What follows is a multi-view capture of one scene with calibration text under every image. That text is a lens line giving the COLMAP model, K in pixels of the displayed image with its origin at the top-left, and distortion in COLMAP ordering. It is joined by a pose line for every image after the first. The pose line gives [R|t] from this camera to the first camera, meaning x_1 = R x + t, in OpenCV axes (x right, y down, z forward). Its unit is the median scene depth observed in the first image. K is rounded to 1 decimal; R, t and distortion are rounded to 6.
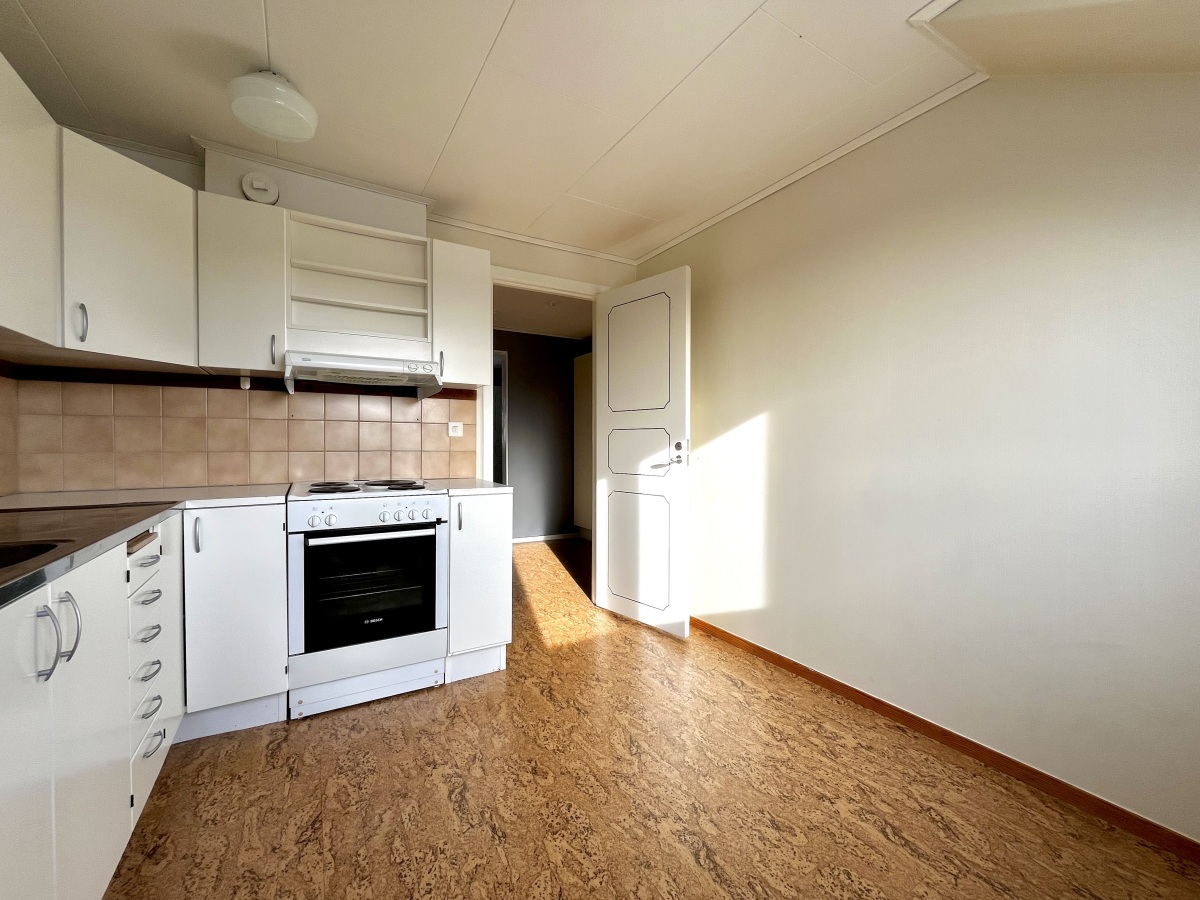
lens RADIAL K [[485.2, 0, 596.4], [0, 485.2, 450.1], [0, 0, 1]] dist [0.000678, 0.001483]
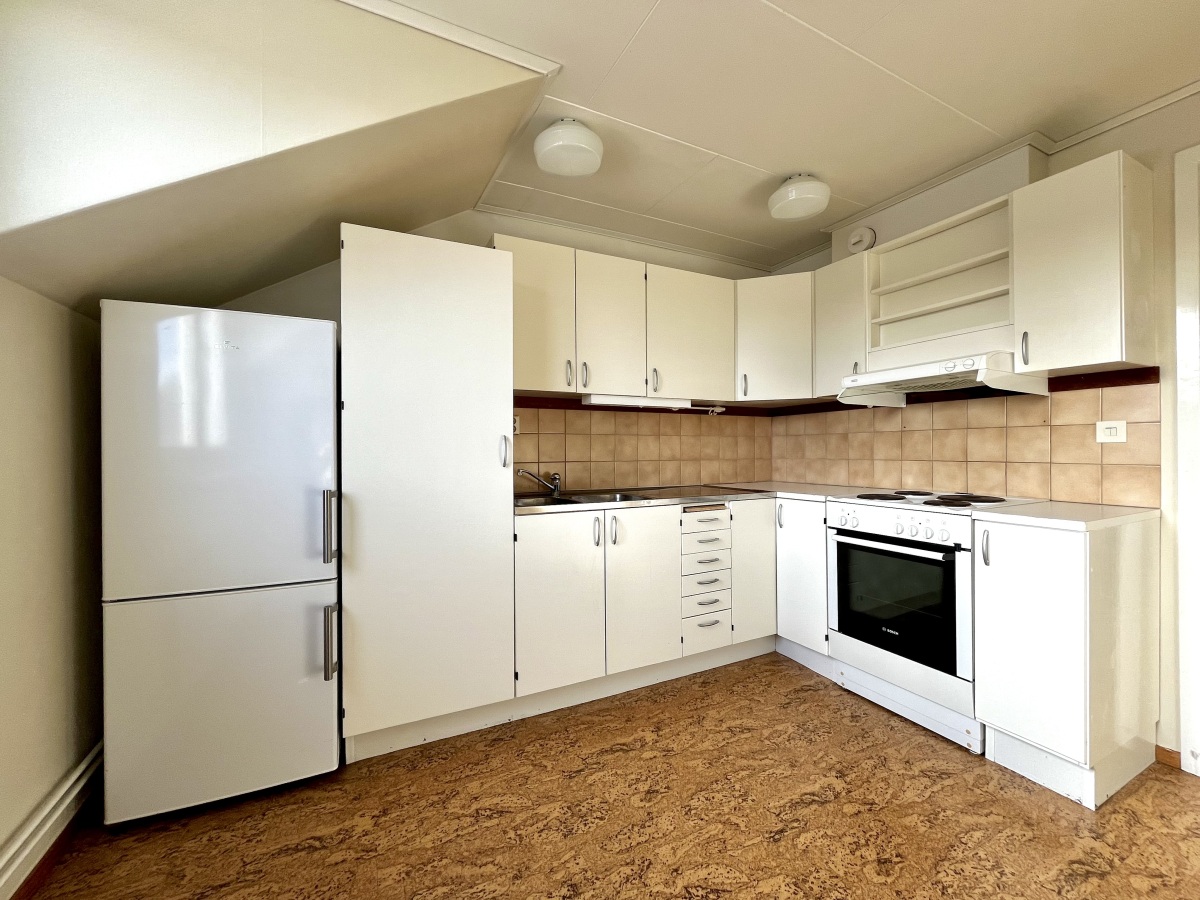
lens RADIAL K [[485.2, 0, 602.0], [0, 485.2, 451.4], [0, 0, 1]] dist [0.000678, 0.001483]
pose [[-0.065756, -0.001057, -0.997835, 0.684500], [-0.008695, 0.999962, -0.000486, -0.014948], [0.997798, 0.008644, -0.065763, 0.558993]]
